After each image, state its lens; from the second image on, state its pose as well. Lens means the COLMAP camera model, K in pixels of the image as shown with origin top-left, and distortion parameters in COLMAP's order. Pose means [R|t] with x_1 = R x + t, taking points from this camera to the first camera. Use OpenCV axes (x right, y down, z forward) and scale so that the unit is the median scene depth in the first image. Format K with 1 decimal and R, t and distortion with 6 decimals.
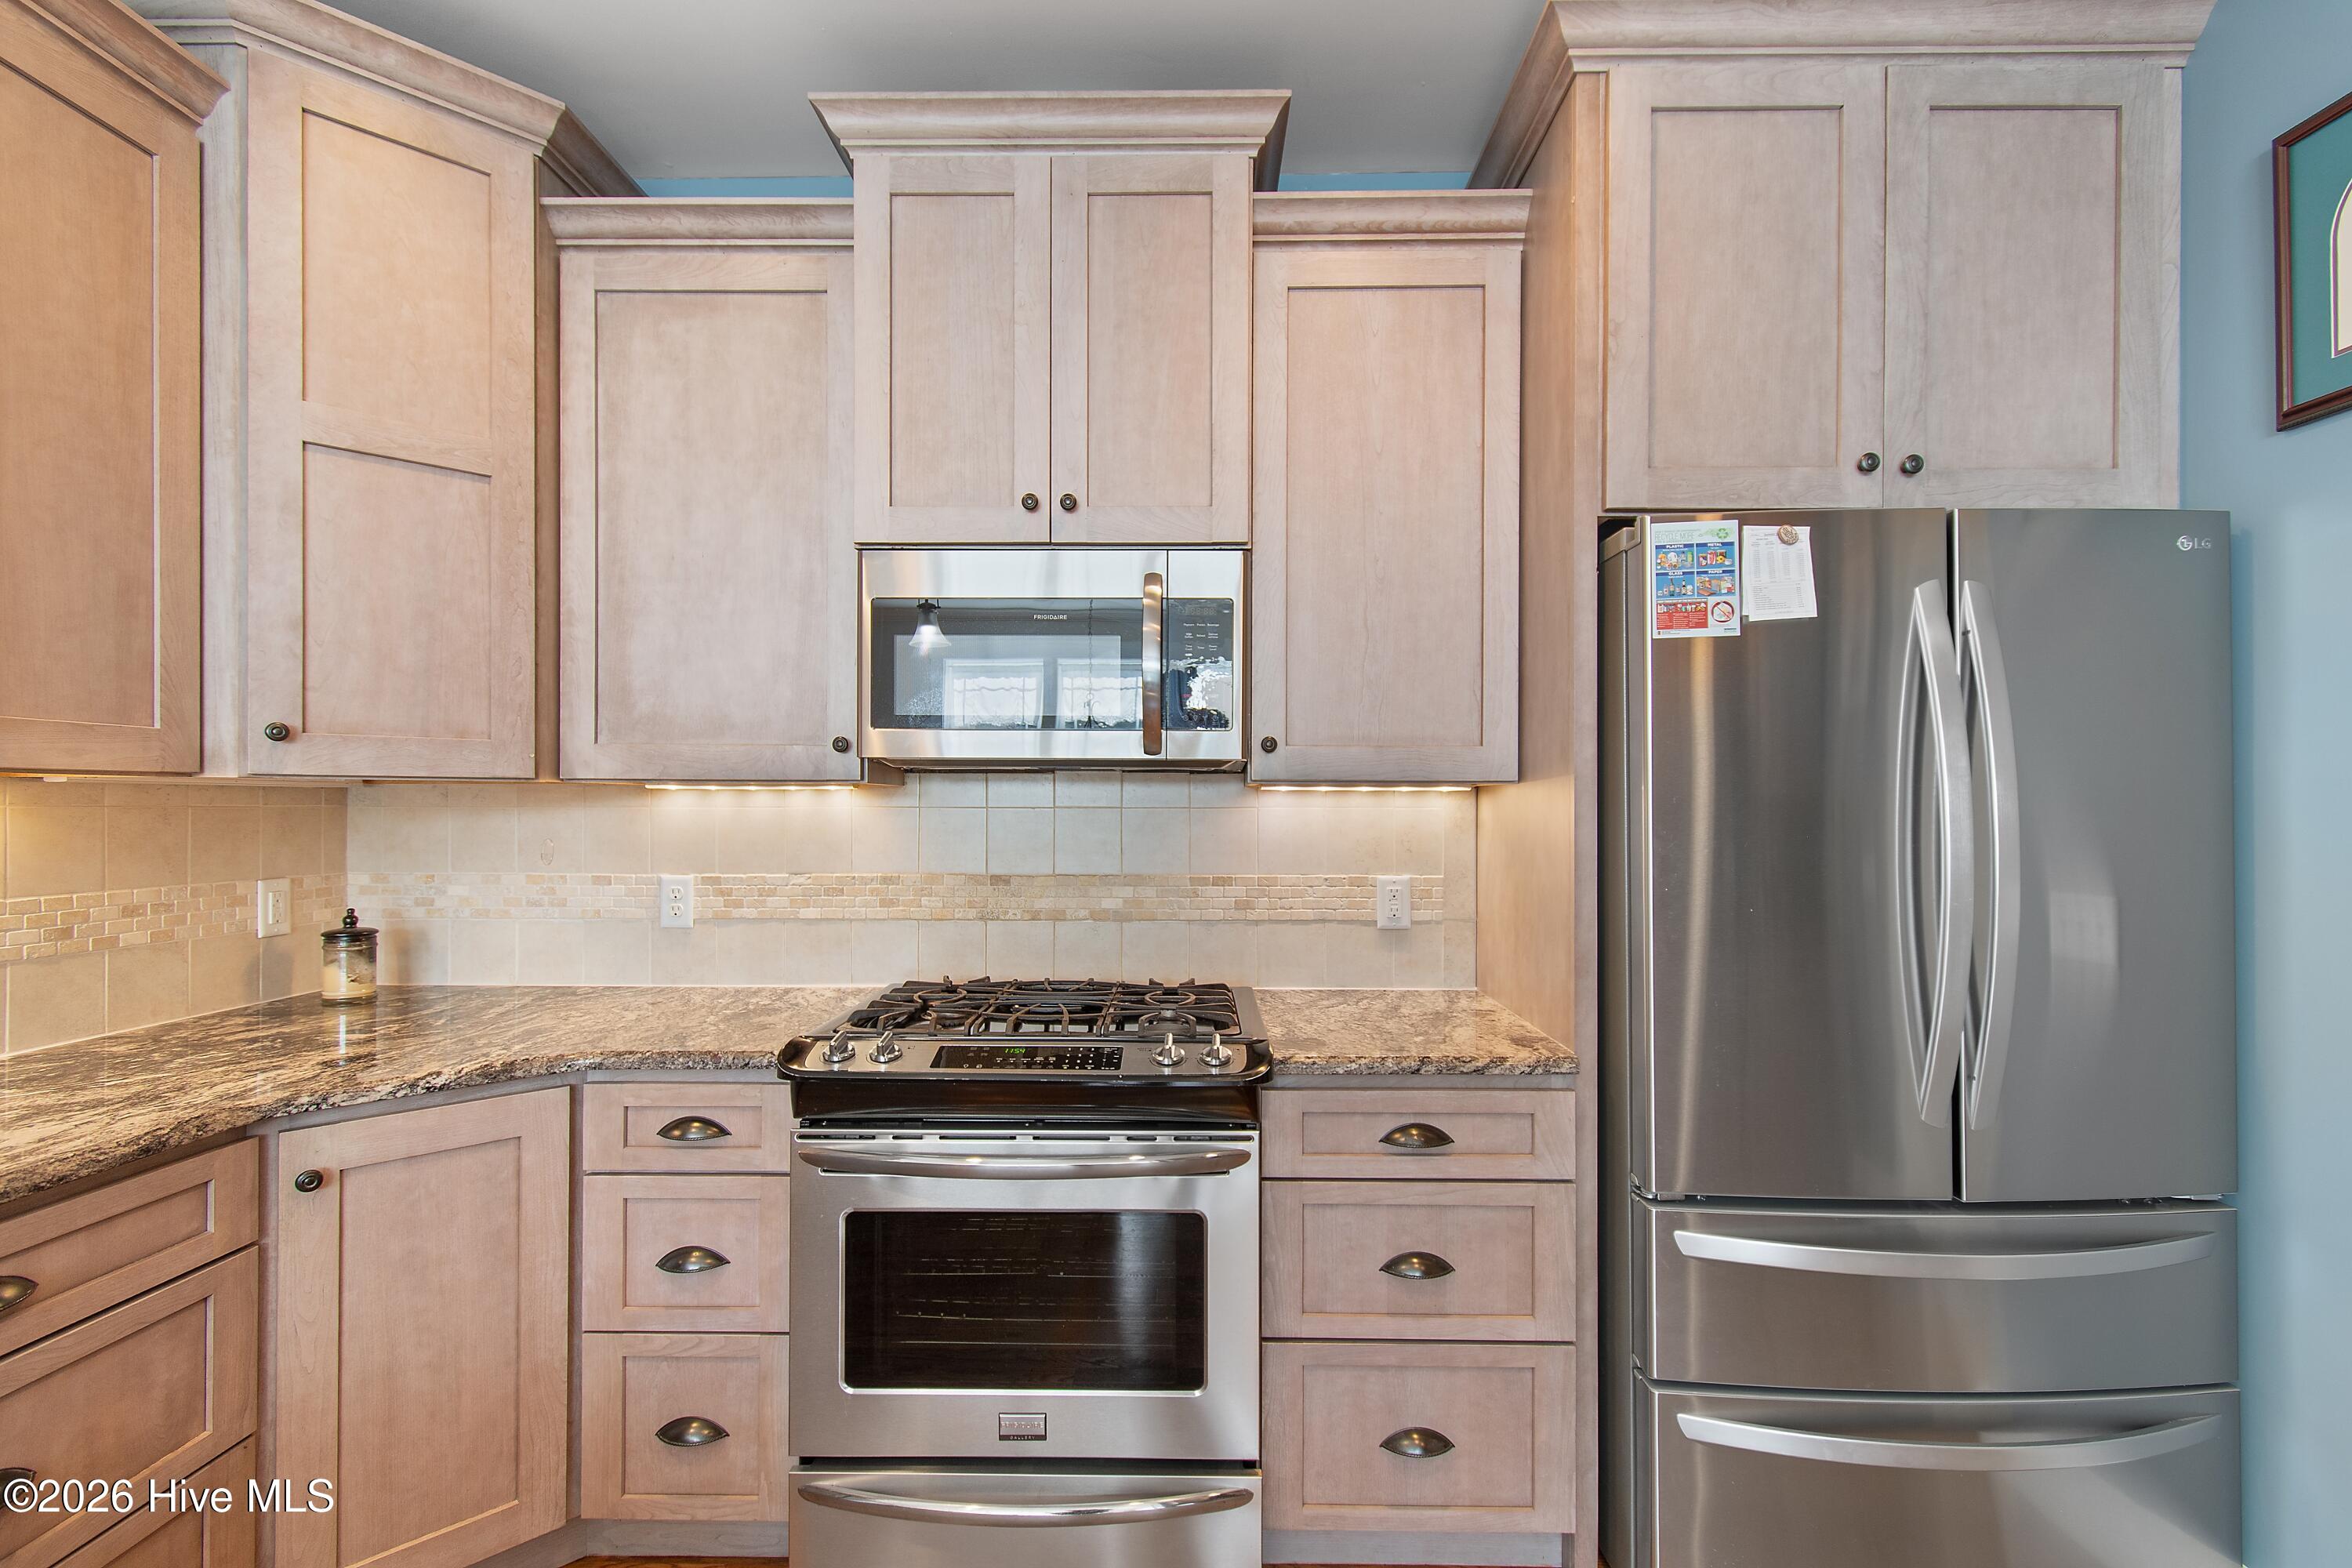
lens RADIAL K [[1040.1, 0, 1187.6], [0, 1040.1, 799.9], [0, 0, 1]] dist [0.006359, -0.001588]
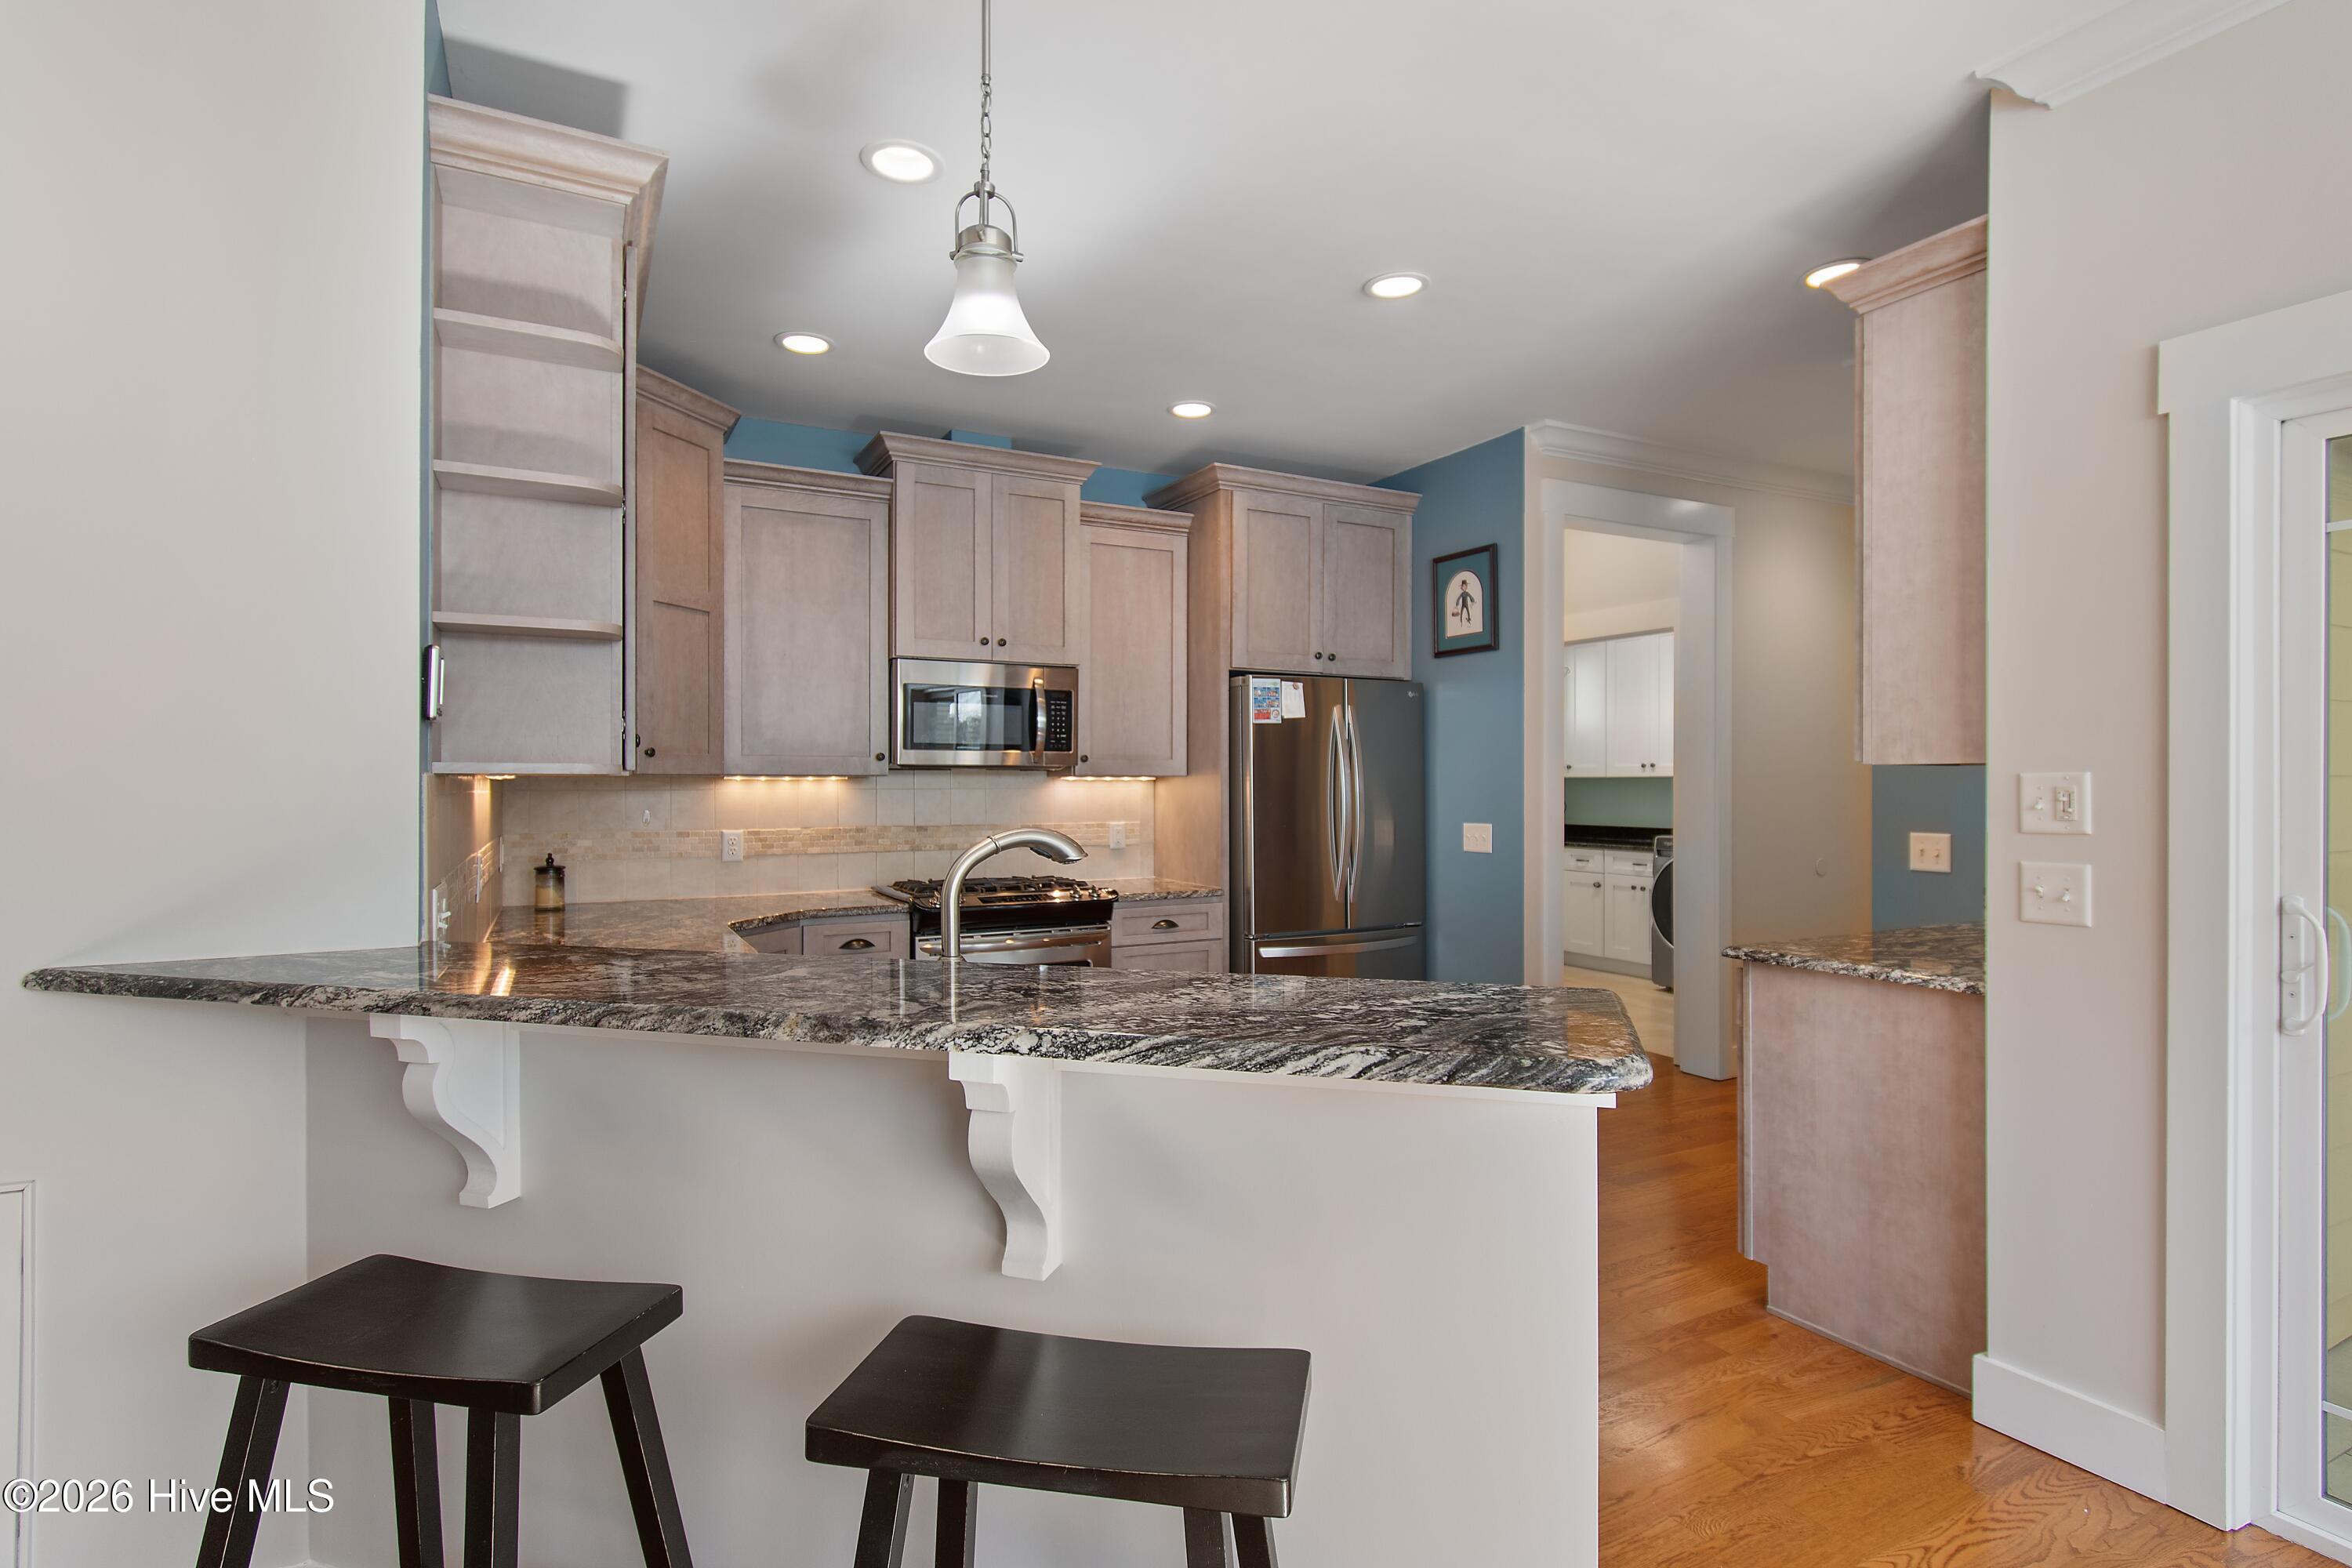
lens RADIAL K [[1163.2, 0, 1166.0], [0, 1163.2, 790.3], [0, 0, 1]] dist [0.003414, 0.000190]
pose [[0.878788, -0.005995, 0.477175, -1.047118], [0.000614, 0.999934, 0.011431, -0.018056], [-0.477212, -0.009752, 0.878734, -1.345620]]
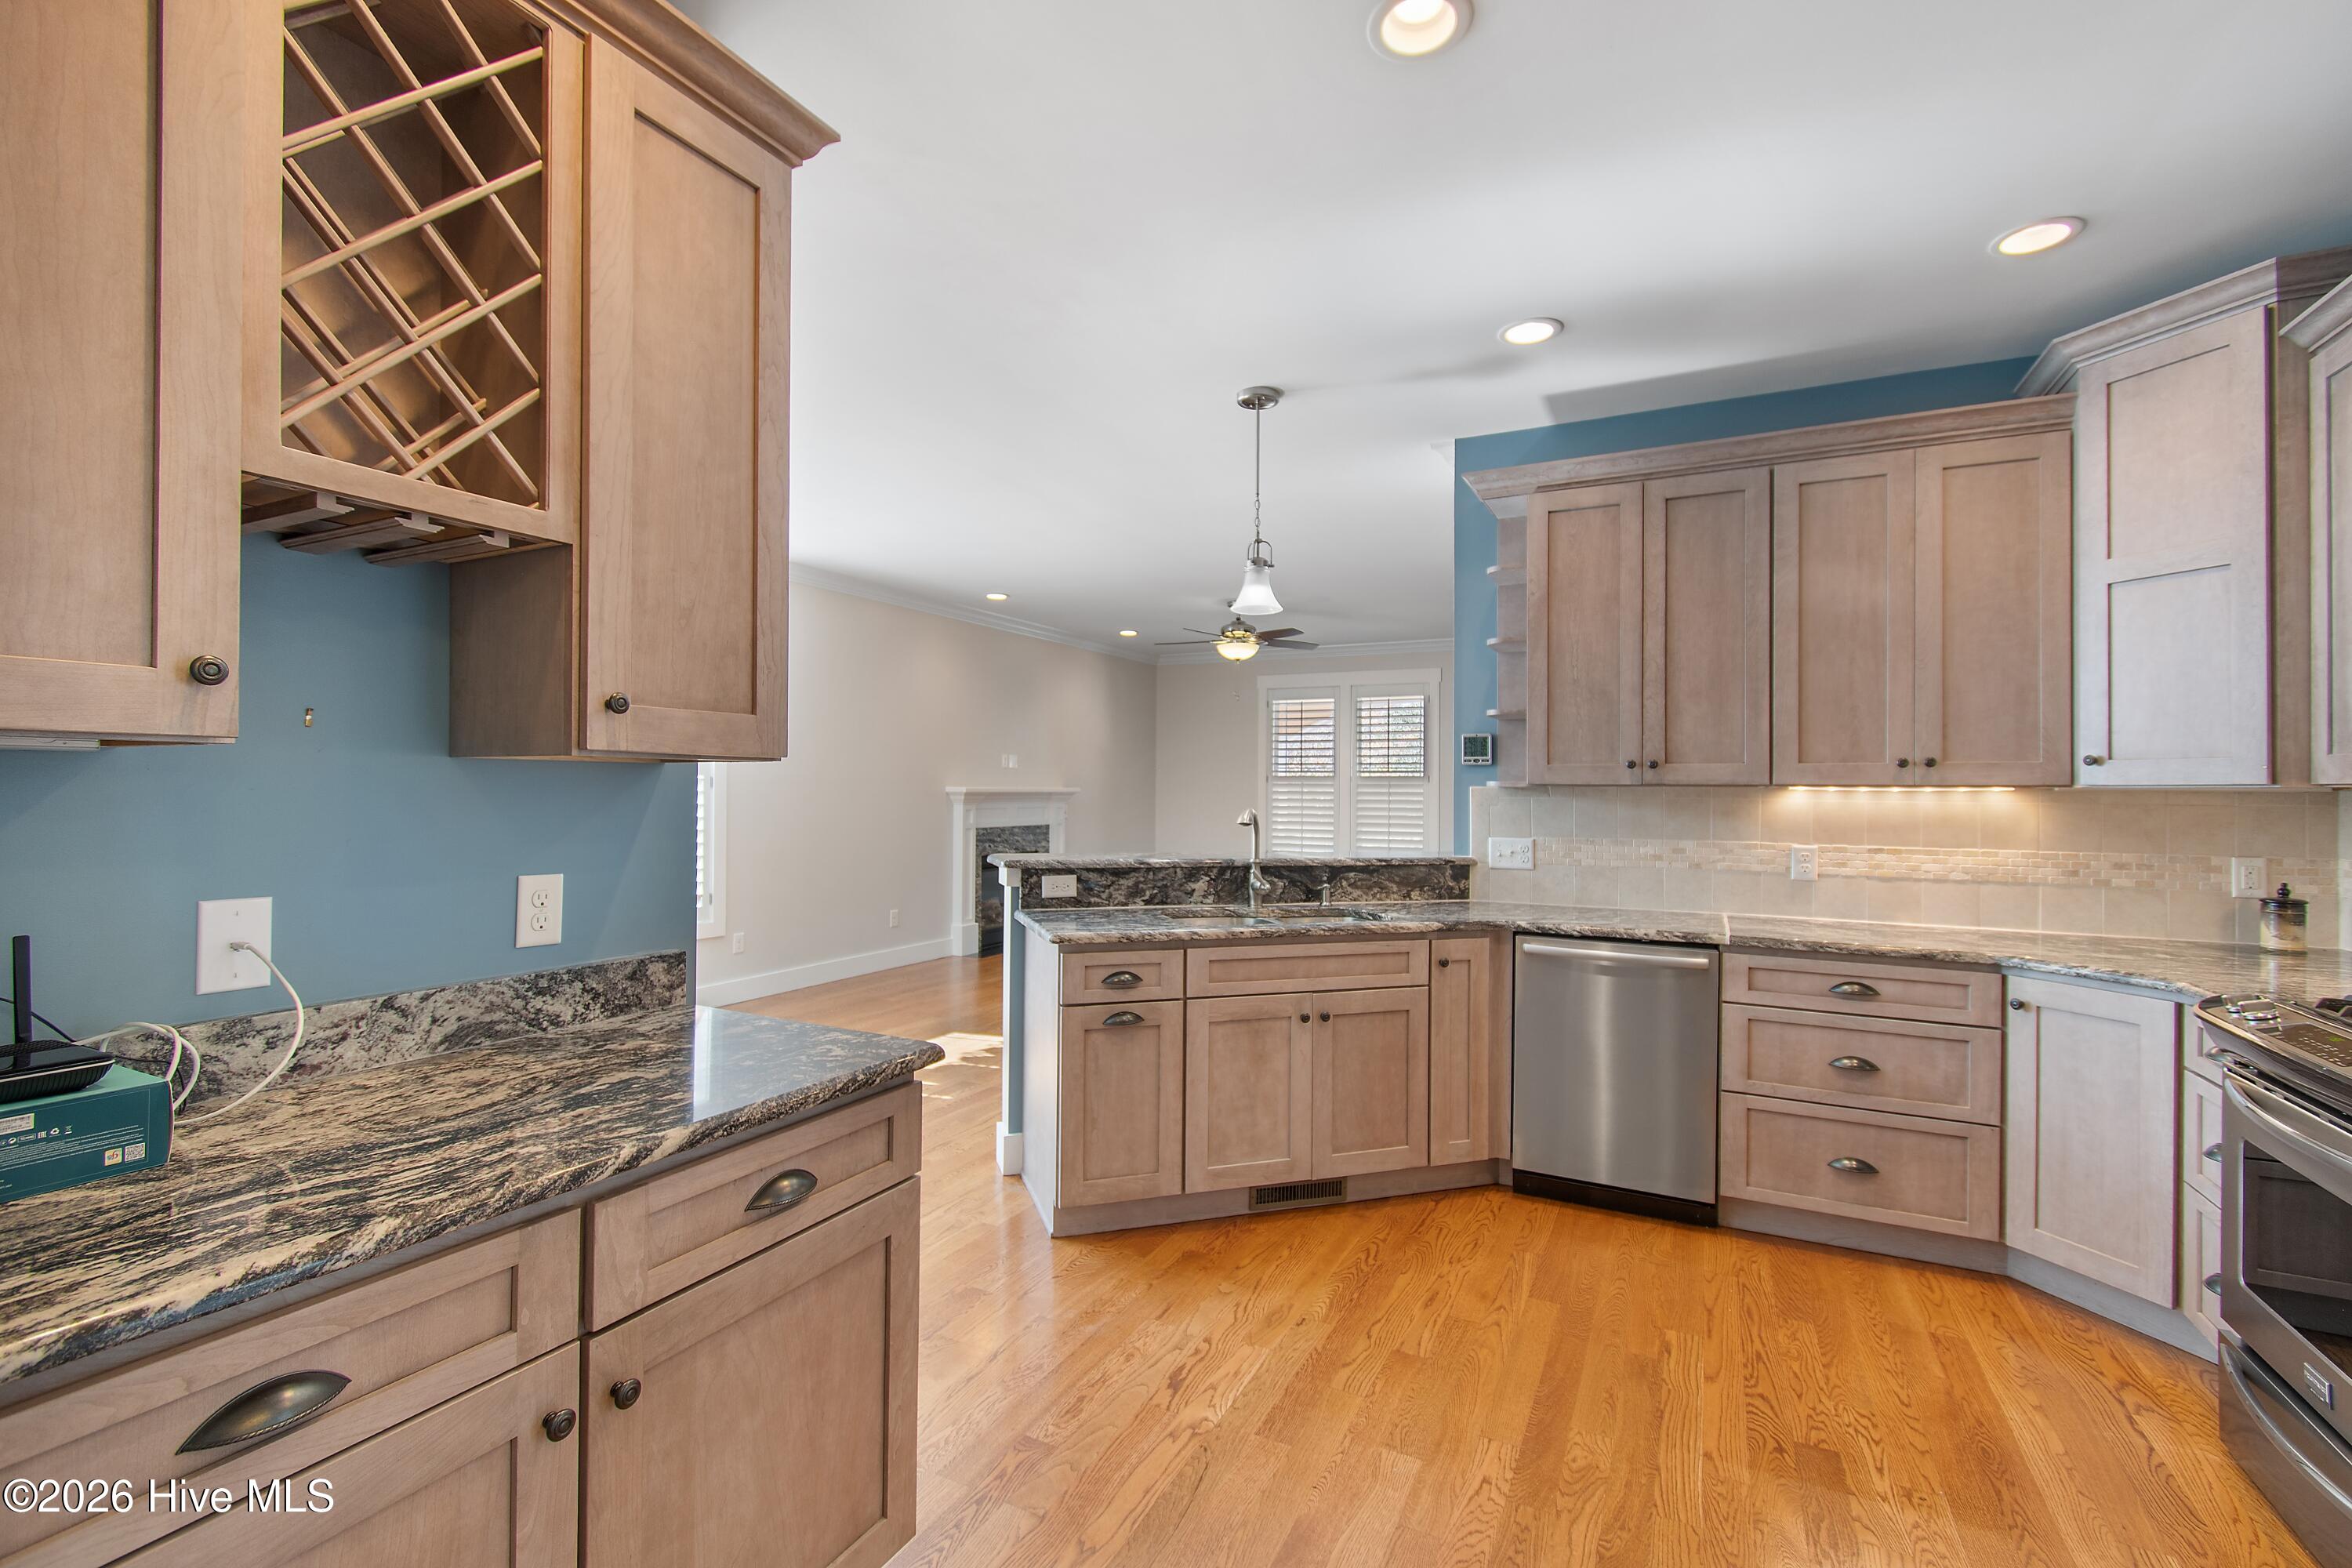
lens RADIAL K [[1040.1, 0, 1168.7], [0, 1040.1, 791.7], [0, 0, 1]] dist [0.006359, -0.001588]
pose [[-0.440130, -0.003313, -0.897928, 1.294793], [-0.004864, 0.999987, -0.001305, -0.004801], [0.897921, 0.003793, -0.440141, 0.394174]]
